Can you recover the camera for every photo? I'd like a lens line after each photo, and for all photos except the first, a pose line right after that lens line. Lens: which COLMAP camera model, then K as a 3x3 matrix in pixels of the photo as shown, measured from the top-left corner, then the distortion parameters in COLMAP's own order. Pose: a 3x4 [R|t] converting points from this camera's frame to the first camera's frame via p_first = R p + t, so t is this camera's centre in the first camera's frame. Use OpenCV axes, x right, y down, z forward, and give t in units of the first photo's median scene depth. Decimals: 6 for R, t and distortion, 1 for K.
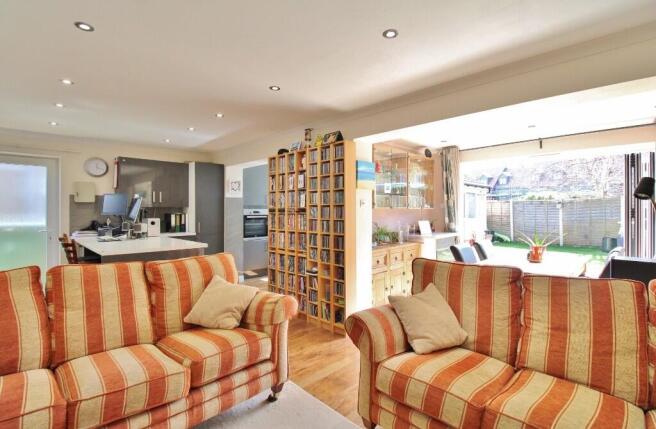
lens RADIAL K [[313.6, 0, 325.9], [0, 313.6, 213.6], [0, 0, 1]] dist [-0.001578, -0.000414]
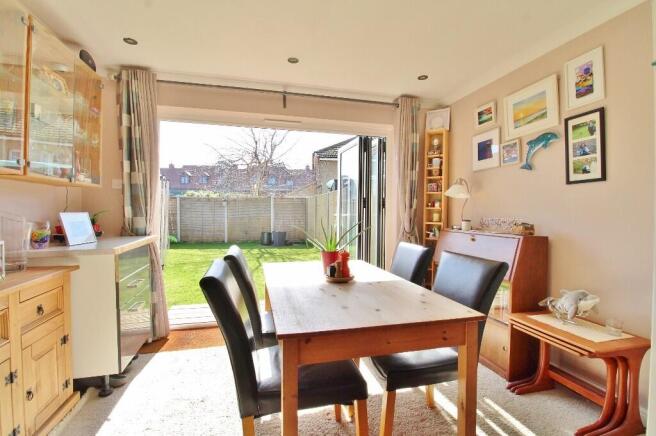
lens RADIAL K [[308.7, 0, 324.7], [0, 308.7, 214.5], [0, 0, 1]] dist [-0.001468, -0.000822]
pose [[0.512853, 0.003965, 0.858467, 0.123511], [-0.005613, 0.999983, -0.001266, 0.023933], [-0.858458, -0.004169, 0.512867, 0.481451]]
